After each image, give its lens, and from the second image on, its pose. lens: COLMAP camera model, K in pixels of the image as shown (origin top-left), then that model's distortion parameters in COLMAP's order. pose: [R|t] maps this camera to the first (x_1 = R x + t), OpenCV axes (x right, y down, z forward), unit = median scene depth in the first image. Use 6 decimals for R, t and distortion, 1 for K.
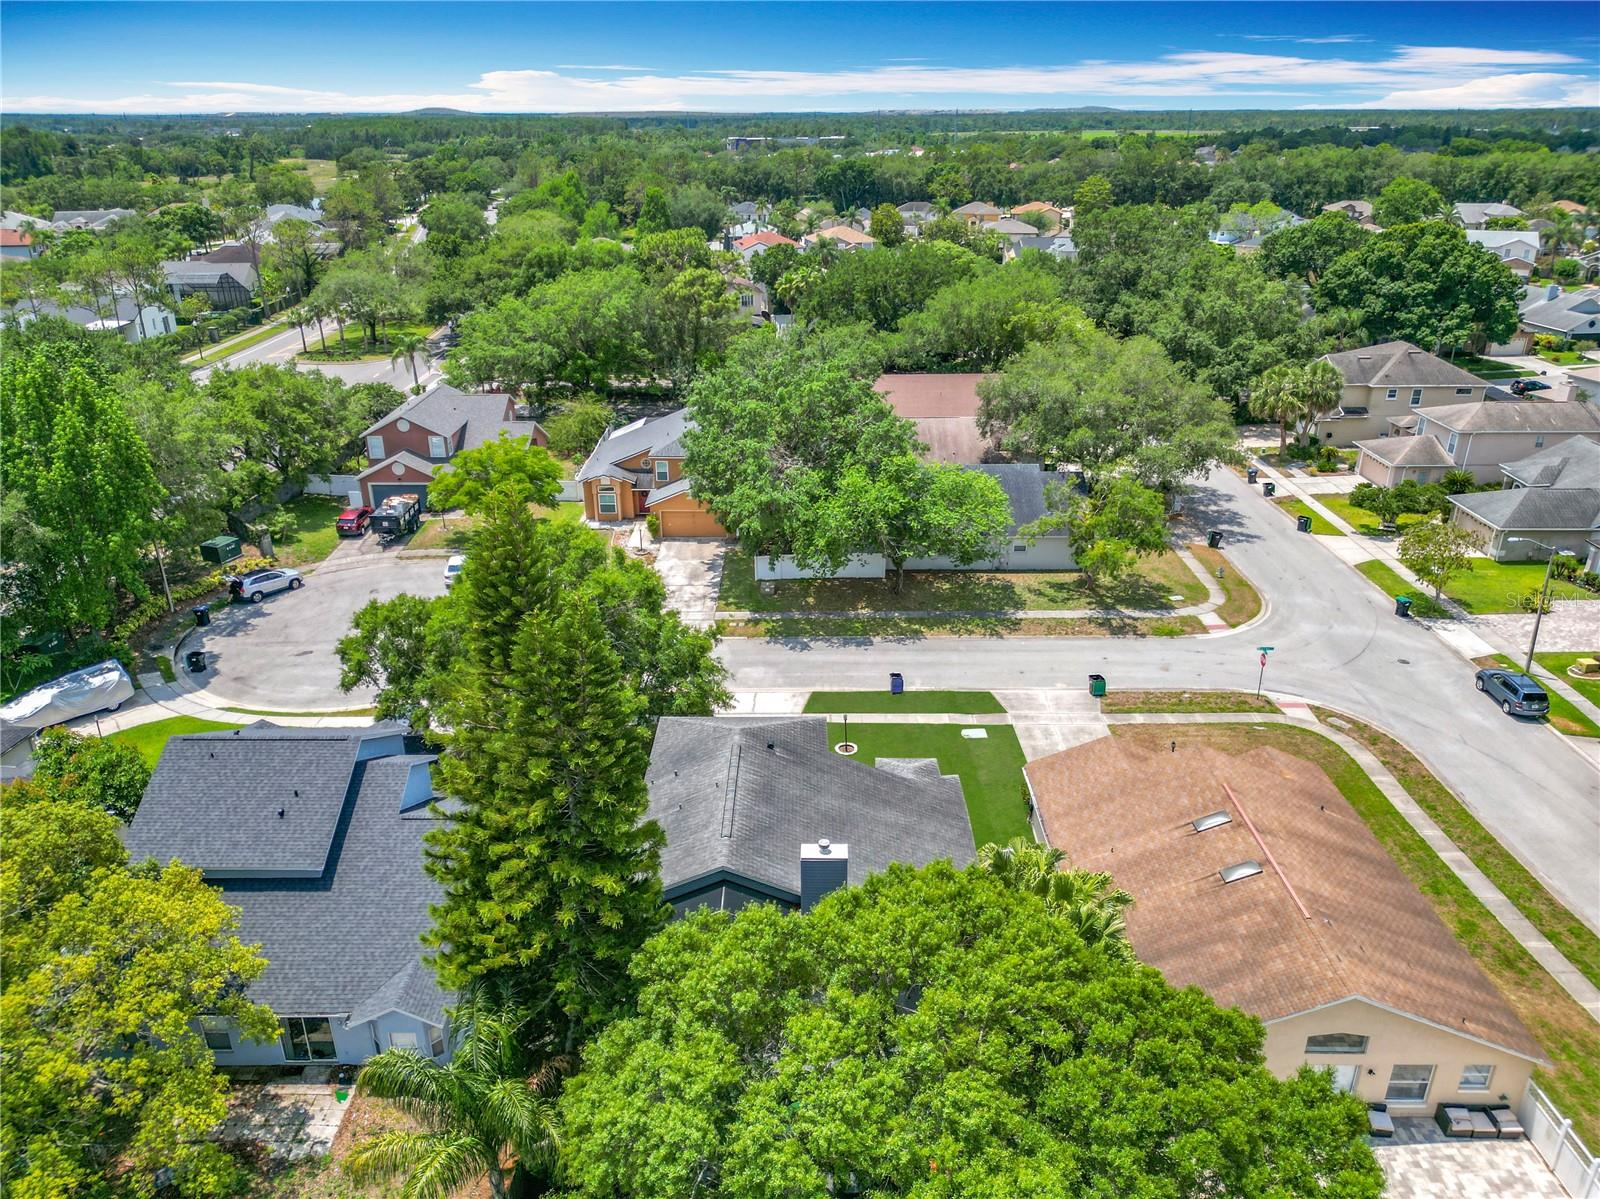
lens RADIAL K [[1131.5, 0, 800.0], [0, 1131.5, 599.5], [0, 0, 1]] dist [0.059562, -0.062135]
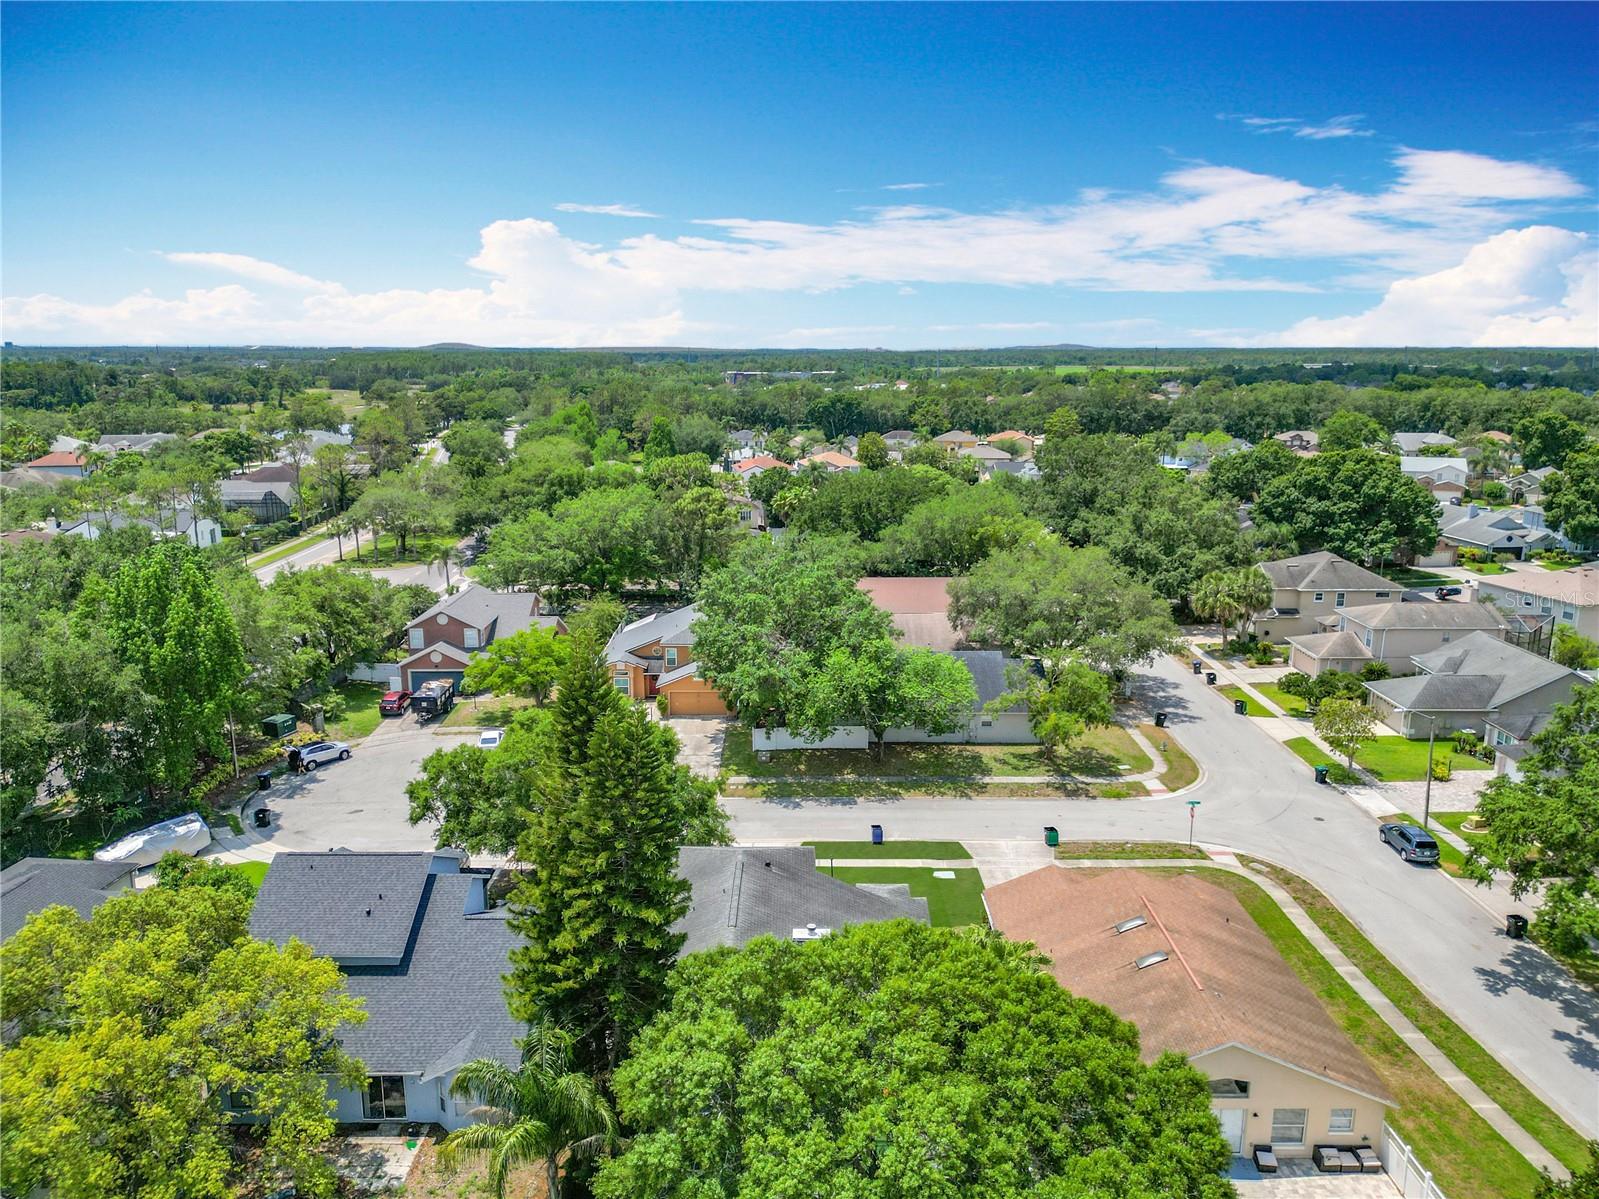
lens RADIAL K [[1130.8, 0, 803.4], [0, 1130.8, 619.3], [0, 0, 1]] dist [0.096308, -0.117411]
pose [[0.999958, 0.002207, 0.008945, 0.000174], [-0.000670, 0.985729, -0.168338, 0.043505], [-0.009189, 0.168325, 0.985689, -0.138106]]
